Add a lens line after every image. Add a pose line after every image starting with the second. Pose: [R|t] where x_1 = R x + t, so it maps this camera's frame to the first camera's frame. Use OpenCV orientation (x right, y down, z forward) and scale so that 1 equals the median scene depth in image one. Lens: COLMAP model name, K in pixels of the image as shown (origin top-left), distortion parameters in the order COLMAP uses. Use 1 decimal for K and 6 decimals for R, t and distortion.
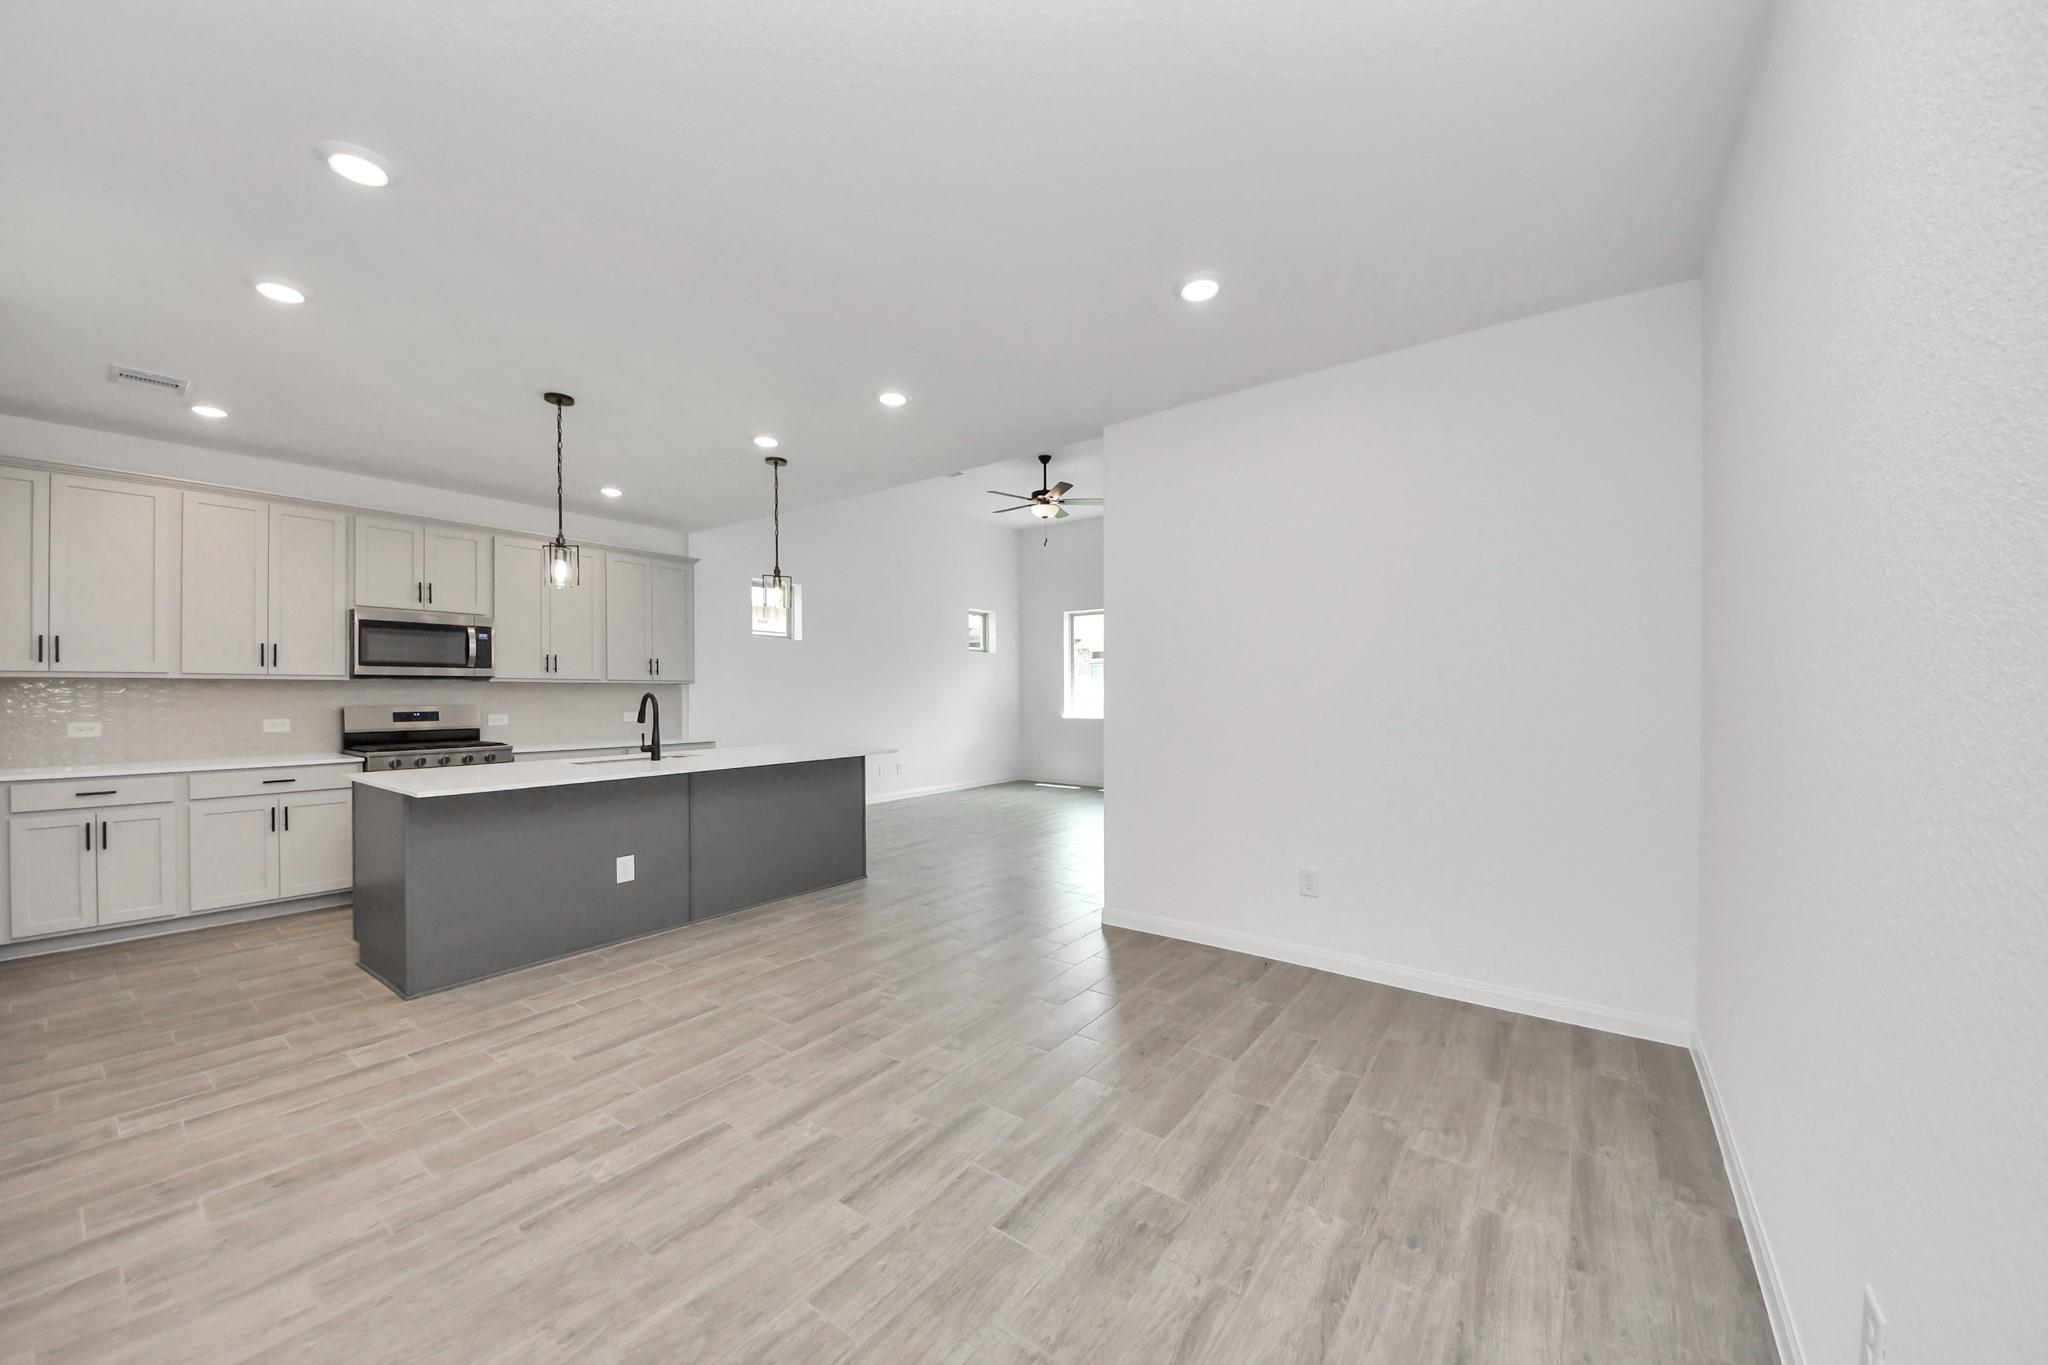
lens RADIAL K [[735.2, 0, 1008.8], [0, 735.2, 682.2], [0, 0, 1]] dist [0.023736, -0.016023]
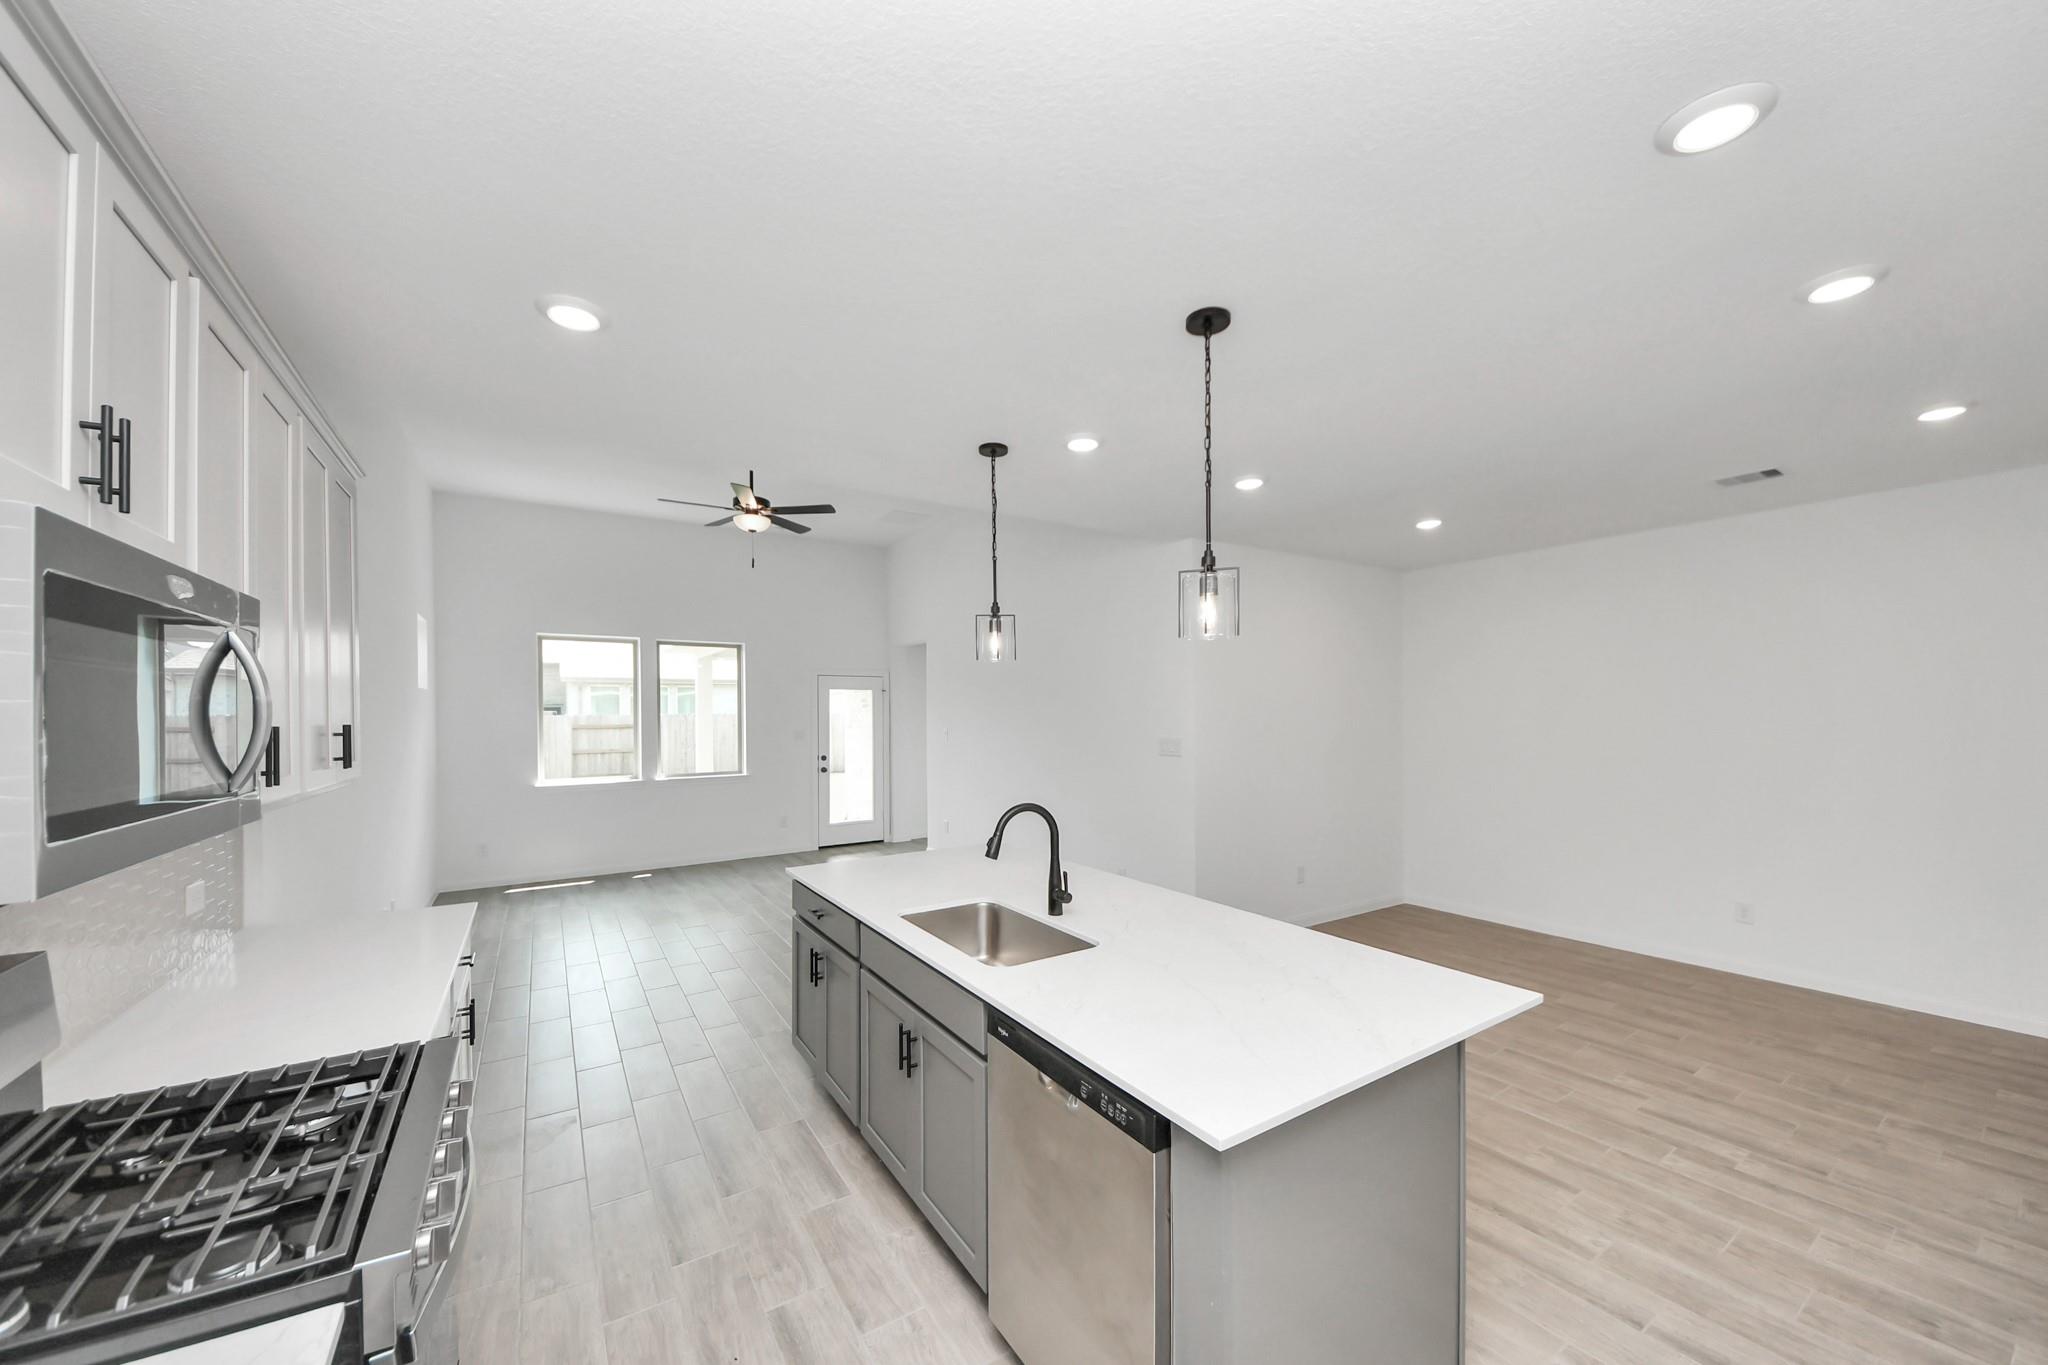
lens RADIAL K [[754.0, 0, 1030.5], [0, 754.0, 708.7], [0, 0, 1]] dist [0.011825, -0.008677]
pose [[0.333357, 0.007491, 0.942771, -1.744691], [-0.008042, 0.999955, -0.005101, -0.097172], [-0.942766, -0.005881, 0.333402, 1.350006]]
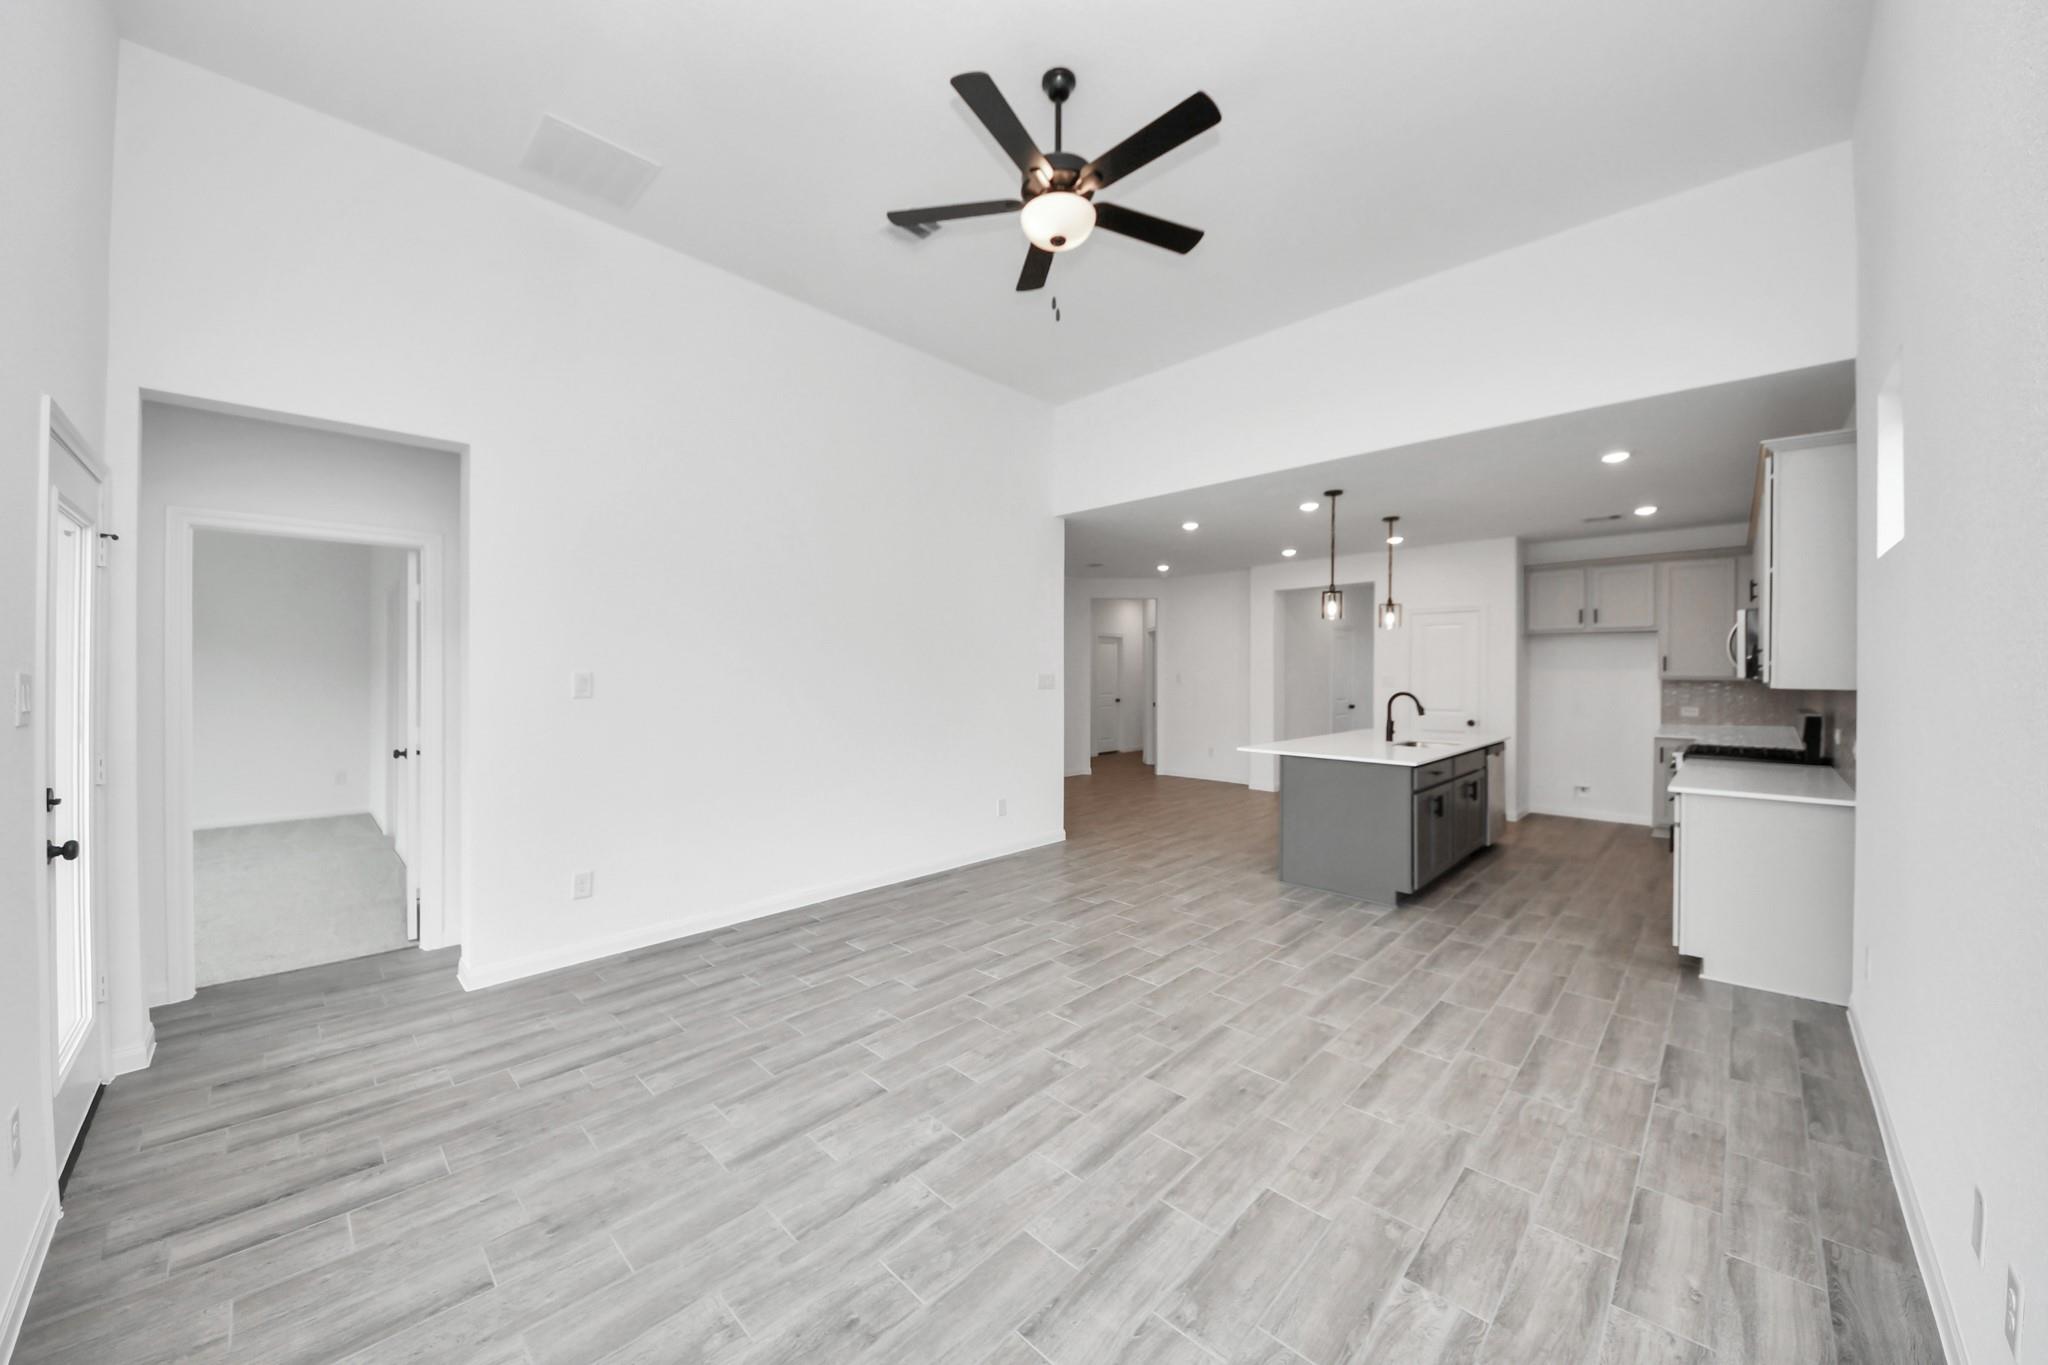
lens RADIAL K [[746.8, 0, 1020.1], [0, 746.8, 677.9], [0, 0, 1]] dist [0.063879, -0.040561]
pose [[-0.993665, 0.005062, 0.112266, 0.076920], [0.004356, 0.999969, -0.006528, -0.009481], [-0.112295, -0.005998, -0.993657, 4.054955]]
